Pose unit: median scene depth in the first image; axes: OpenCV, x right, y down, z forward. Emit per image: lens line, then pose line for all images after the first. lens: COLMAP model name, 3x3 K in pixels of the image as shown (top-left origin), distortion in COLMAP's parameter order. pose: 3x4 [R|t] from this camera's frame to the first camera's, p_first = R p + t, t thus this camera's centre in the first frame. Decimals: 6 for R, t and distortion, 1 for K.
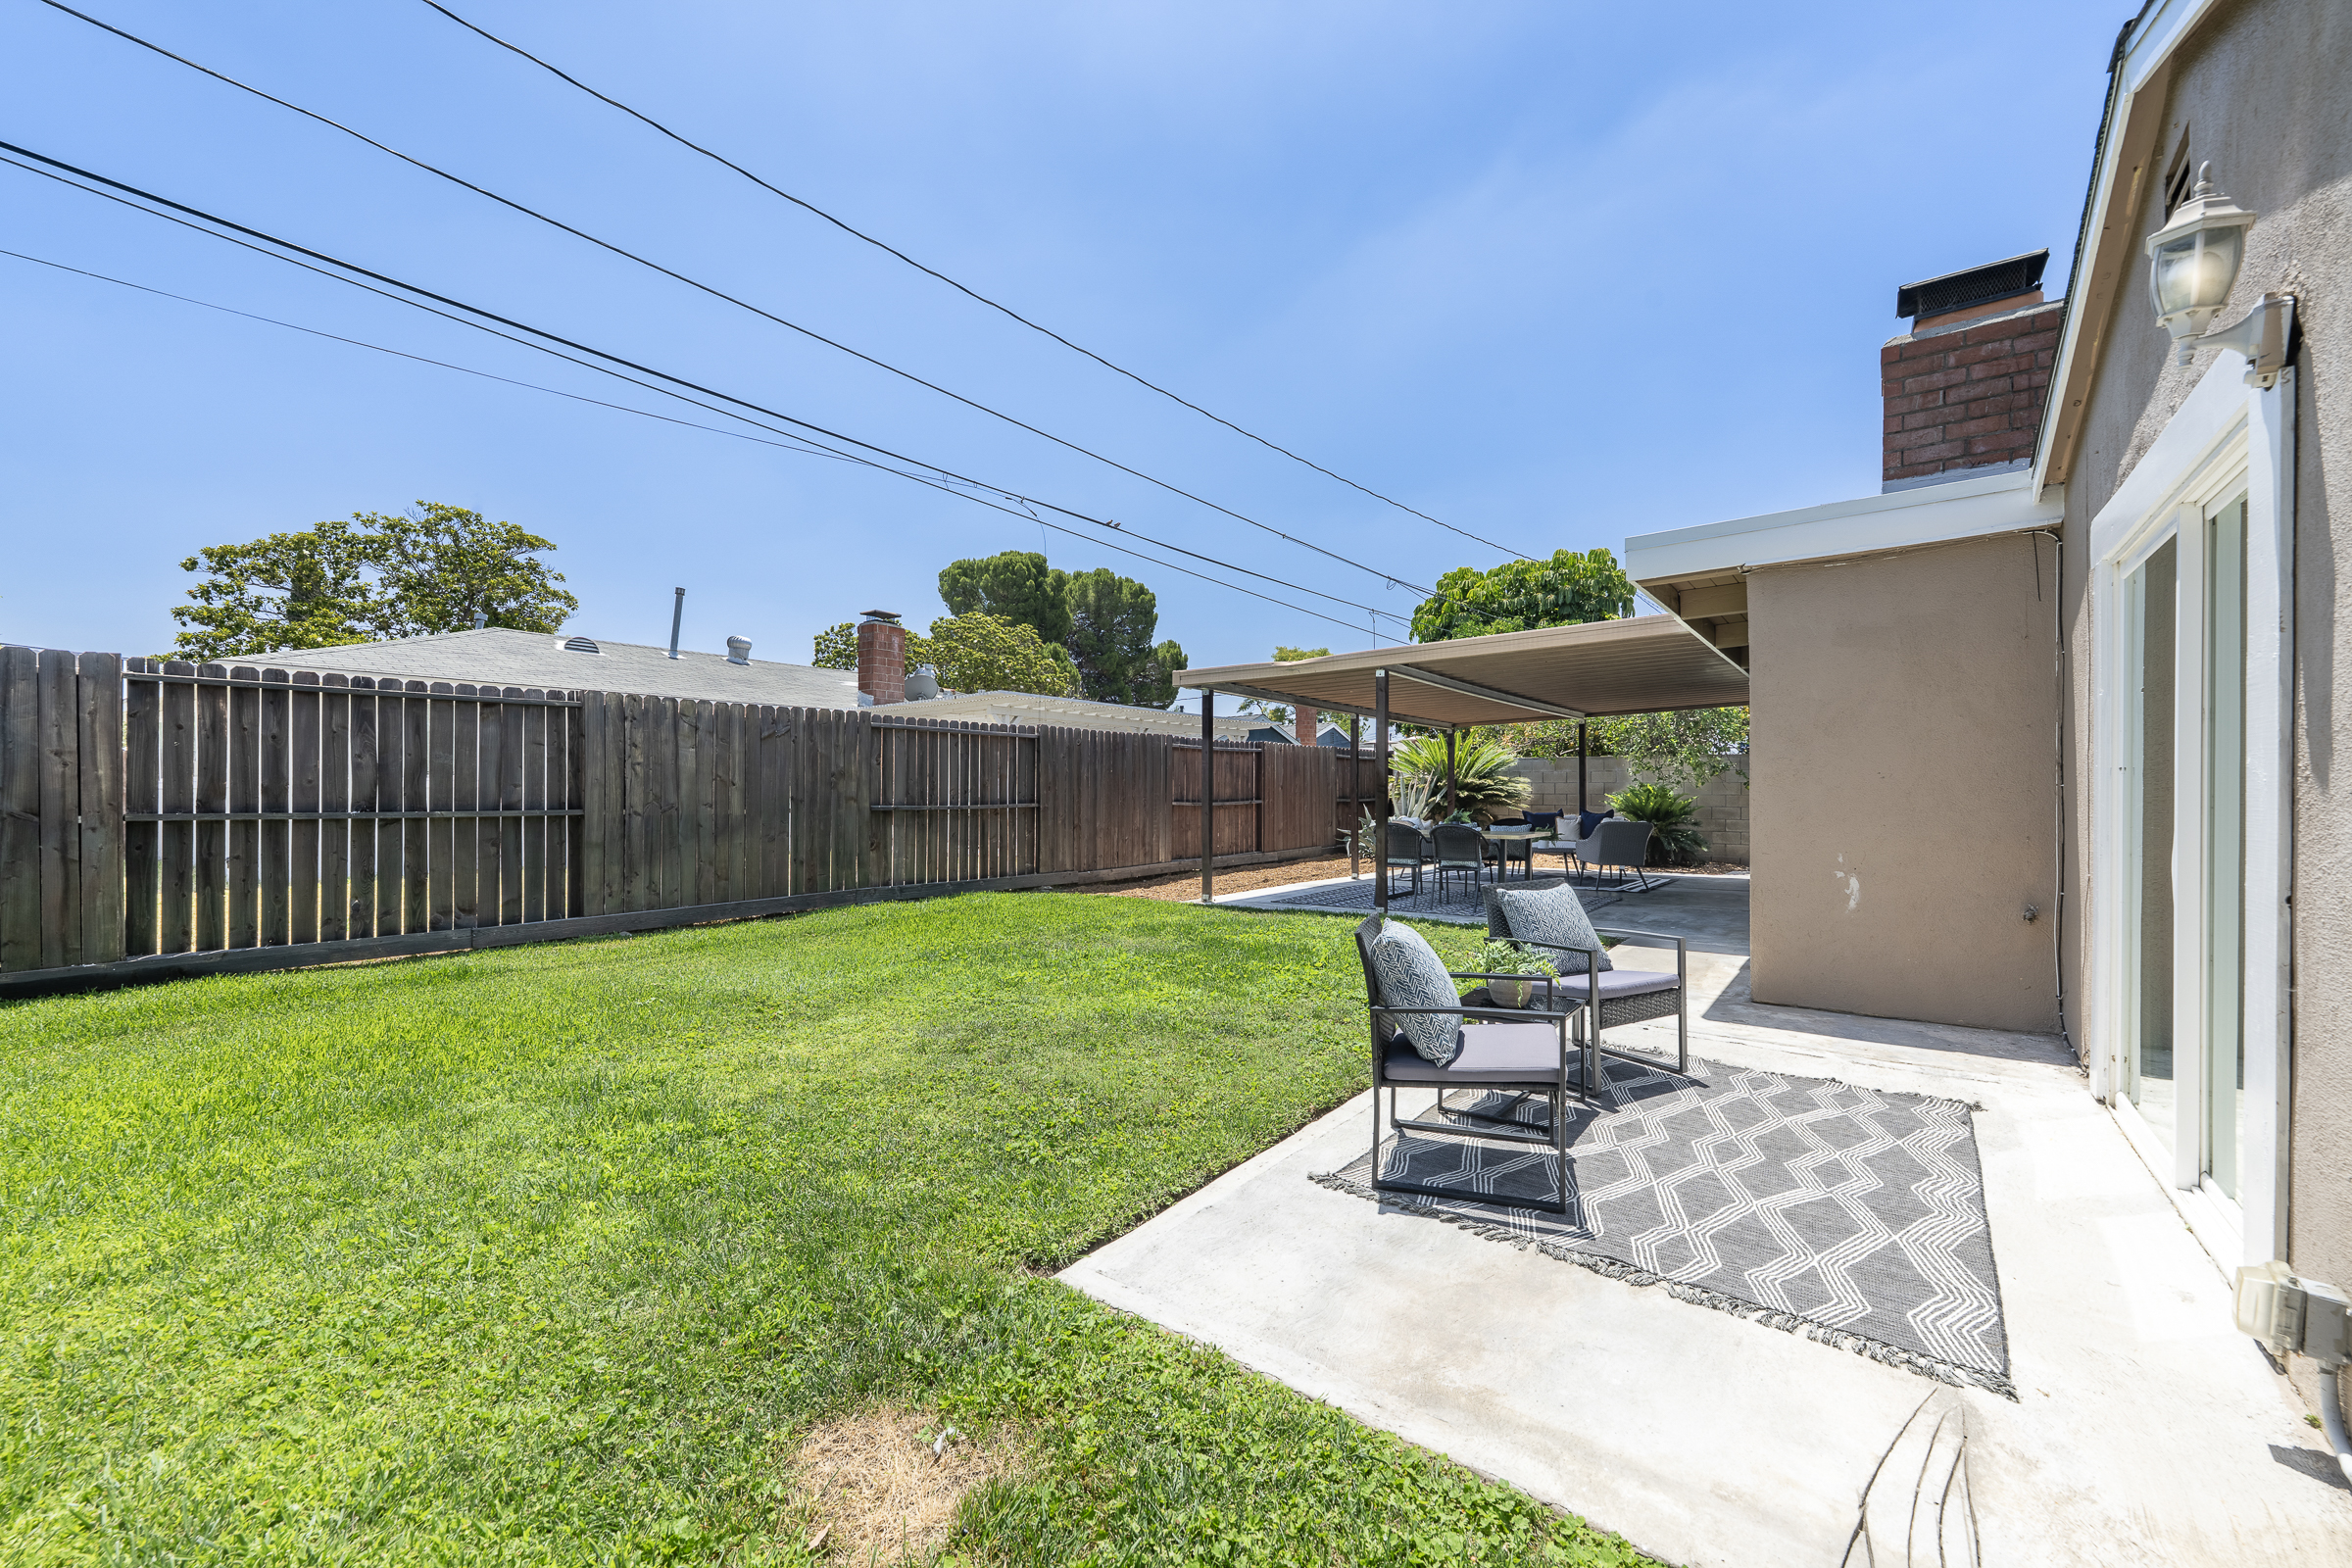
lens RADIAL K [[940.9, 0, 1172.5], [0, 940.9, 794.1], [0, 0, 1]] dist [-0.002574, 0.009849]
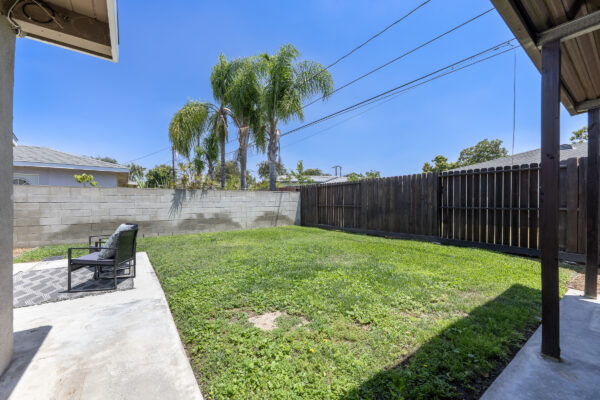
lens RADIAL K [[240.0, 0, 299.1], [0, 240.0, 202.6], [0, 0, 1]] dist [-0.002574, 0.009849]
pose [[-0.293461, 0.003632, -0.955964, 0.515746], [-0.002748, 0.999985, 0.004643, -0.000922], [0.955967, 0.003990, -0.293447, 0.931307]]
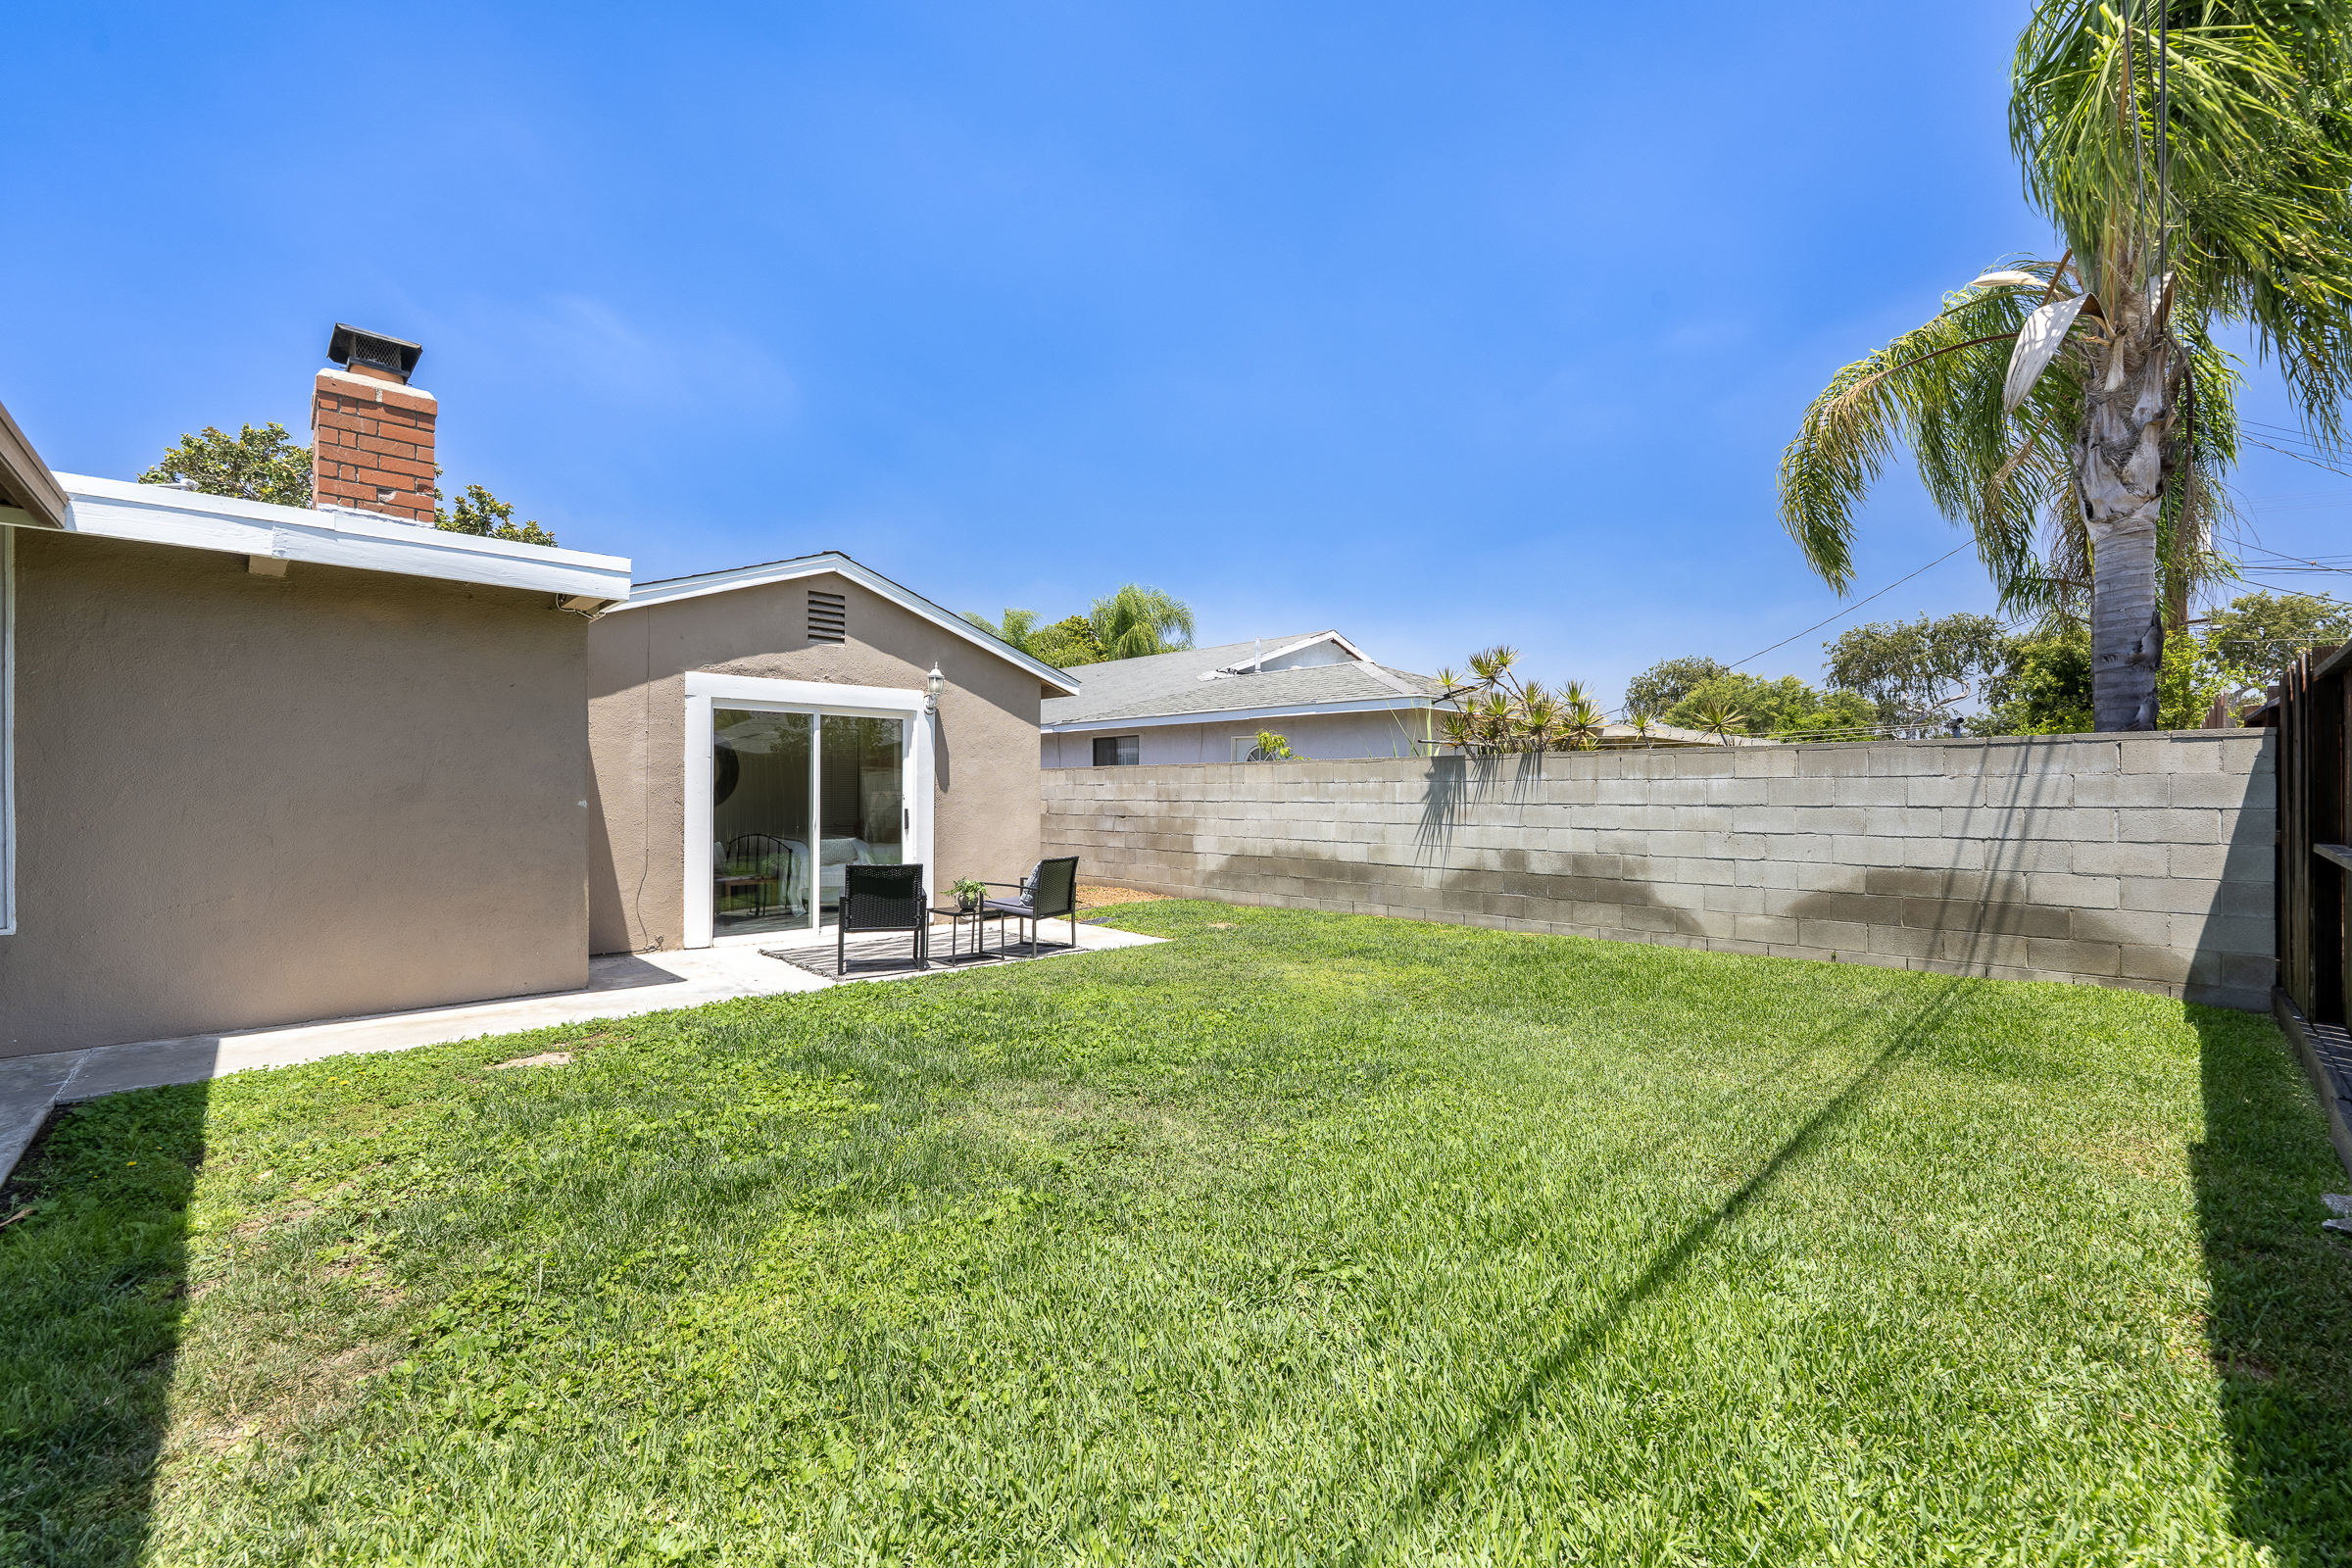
lens RADIAL K [[940.9, 0, 1172.5], [0, 940.9, 794.1], [0, 0, 1]] dist [-0.002574, 0.009849]
pose [[-0.989594, -0.000784, 0.143885, -0.157638], [0.000188, 0.999977, 0.006746, -0.015557], [-0.143887, 0.006702, -0.989571, 1.276406]]
